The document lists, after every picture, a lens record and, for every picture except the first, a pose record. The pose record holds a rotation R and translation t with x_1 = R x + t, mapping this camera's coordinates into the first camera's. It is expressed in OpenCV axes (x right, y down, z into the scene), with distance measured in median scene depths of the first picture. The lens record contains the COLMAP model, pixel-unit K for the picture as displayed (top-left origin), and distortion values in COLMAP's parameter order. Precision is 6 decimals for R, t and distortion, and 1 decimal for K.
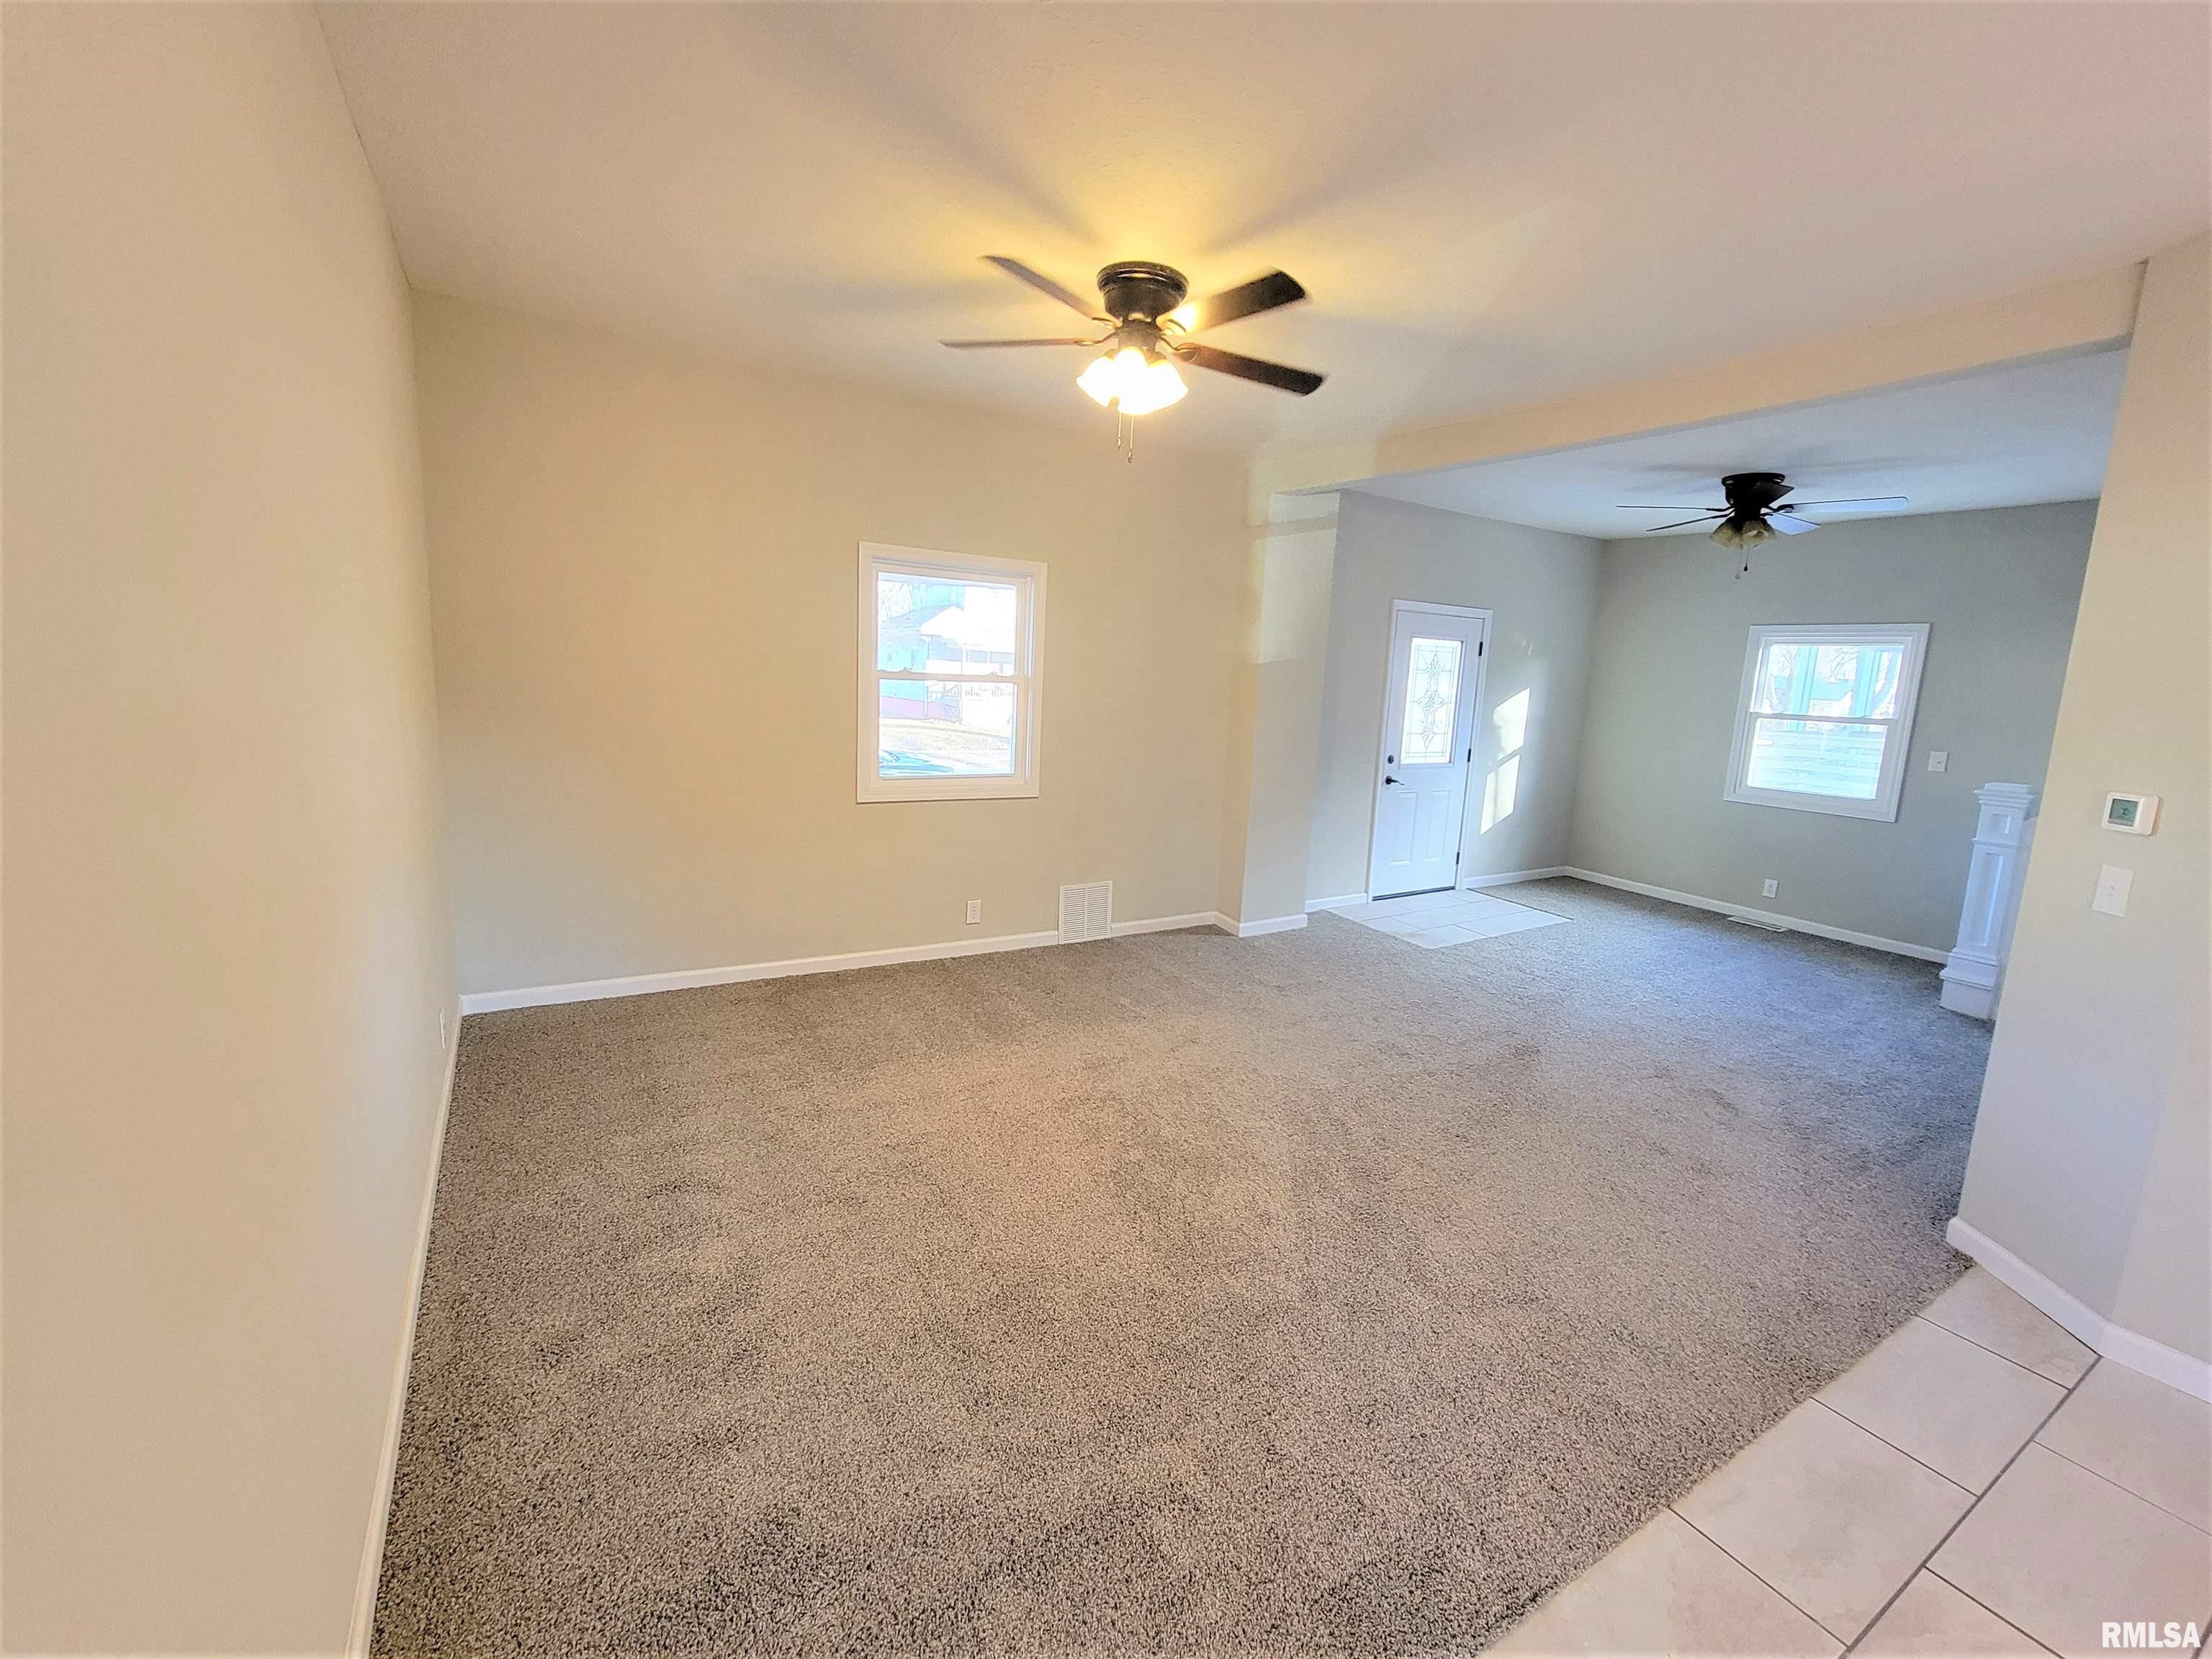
lens RADIAL K [[908.9, 0, 1111.6], [0, 908.9, 817.0], [0, 0, 1]] dist [-0.002582, -0.000374]
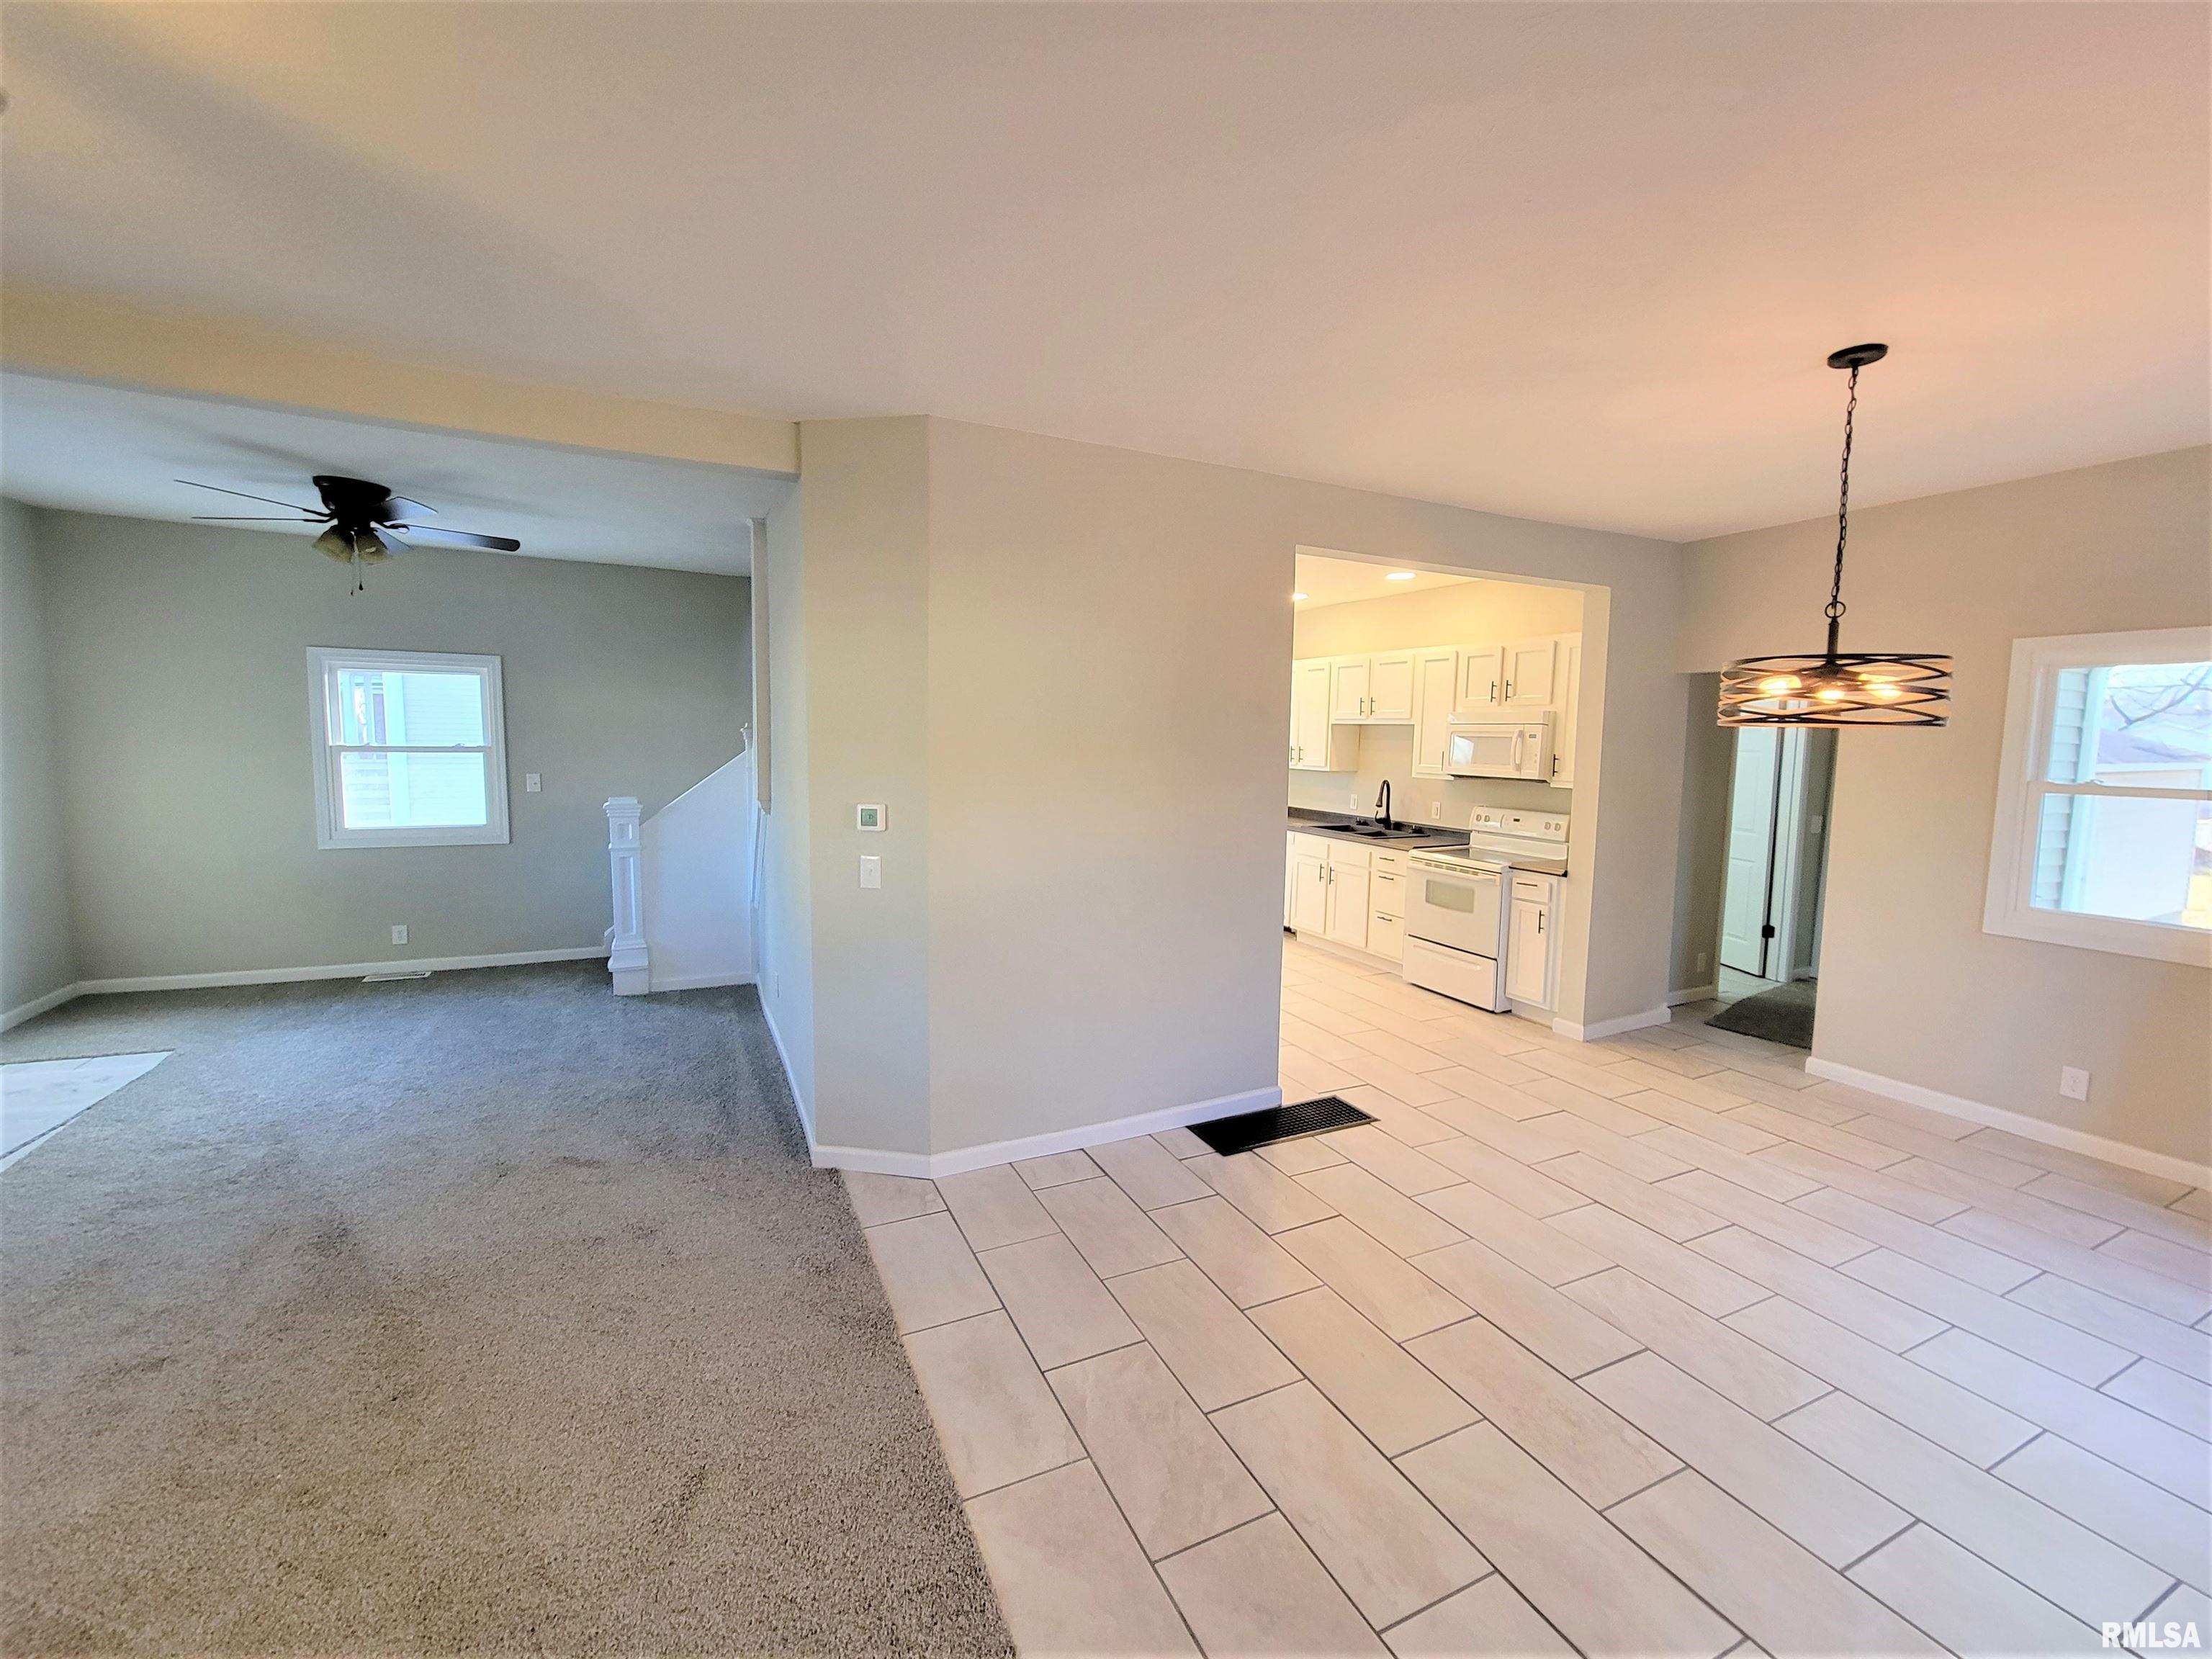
lens RADIAL K [[908.9, 0, 1111.6], [0, 908.9, 817.0], [0, 0, 1]] dist [-0.002582, -0.000374]
pose [[0.089889, -0.133628, 0.986947, -0.136348], [0.142693, 0.982463, 0.120025, -0.062681], [-0.985677, 0.130042, 0.107381, 0.236677]]
